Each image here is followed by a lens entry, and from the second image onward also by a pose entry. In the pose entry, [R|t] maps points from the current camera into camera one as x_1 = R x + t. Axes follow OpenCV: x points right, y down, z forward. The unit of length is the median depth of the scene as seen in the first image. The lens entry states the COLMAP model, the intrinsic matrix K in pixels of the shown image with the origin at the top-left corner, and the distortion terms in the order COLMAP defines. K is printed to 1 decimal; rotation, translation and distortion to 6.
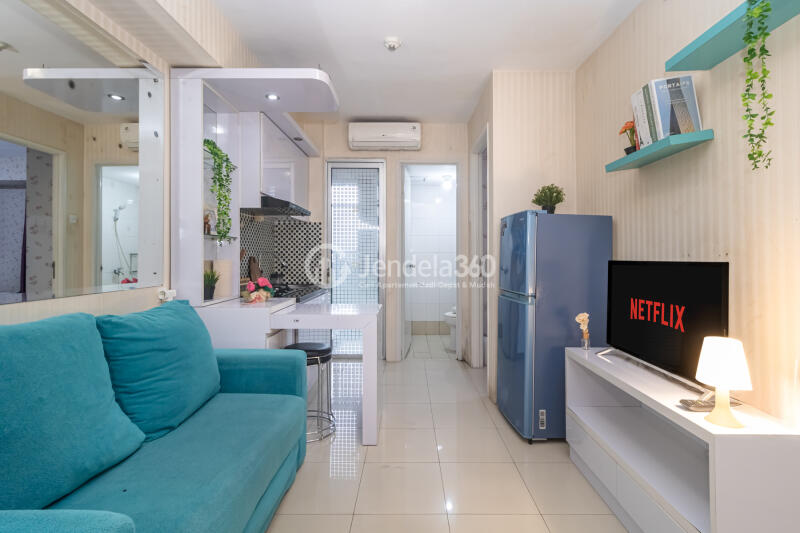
lens RADIAL K [[370.5, 0, 404.6], [0, 370.5, 255.1], [0, 0, 1]] dist [-0.001977, -0.000575]
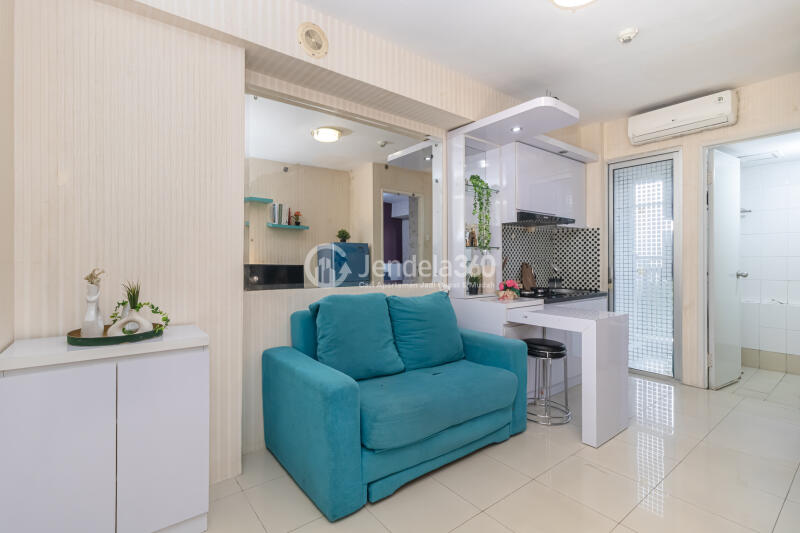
lens RADIAL K [[370.5, 0, 399.6], [0, 370.5, 265.5], [0, 0, 1]] dist [-0.001977, -0.000575]
pose [[0.617439, 0.002319, -0.786615, 0.358708], [0.004623, 0.999968, 0.006577, 0.004596], [0.786605, -0.007697, 0.617409, -0.041229]]
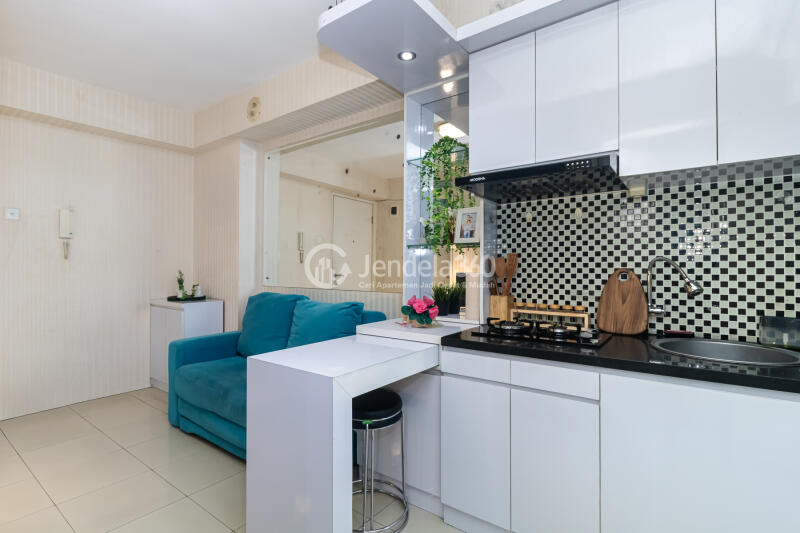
lens RADIAL K [[406.5, 0, 400.5], [0, 406.5, 265.5], [0, 0, 1]] dist [-0.002666, -0.001553]
pose [[-0.610114, 0.001007, -0.792313, 0.312486], [0.005043, 0.999984, -0.002612, -0.002035], [0.792297, -0.005589, -0.610110, 1.412320]]
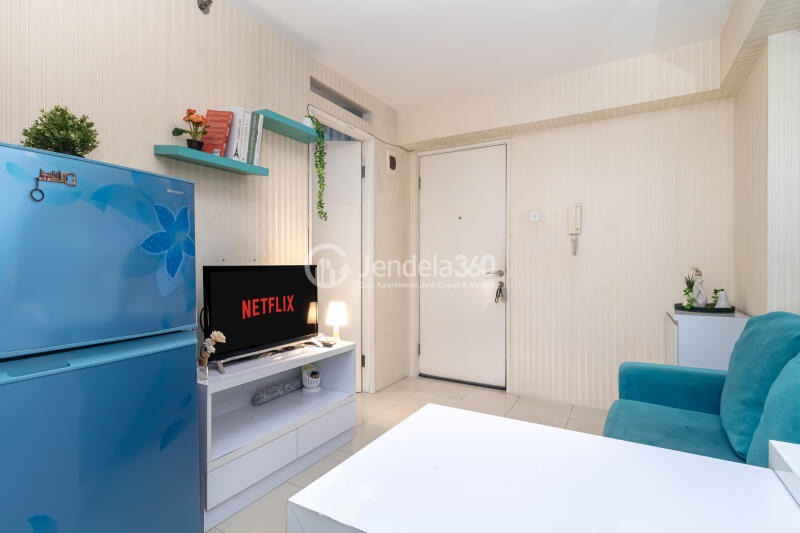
lens RADIAL K [[406.5, 0, 398.7], [0, 406.5, 266.9], [0, 0, 1]] dist [-0.002666, -0.001553]
pose [[-0.868223, -0.000009, 0.496174, -0.256270], [-0.001814, 0.999993, -0.003157, 0.011009], [-0.496171, -0.003641, -0.868217, 1.153946]]
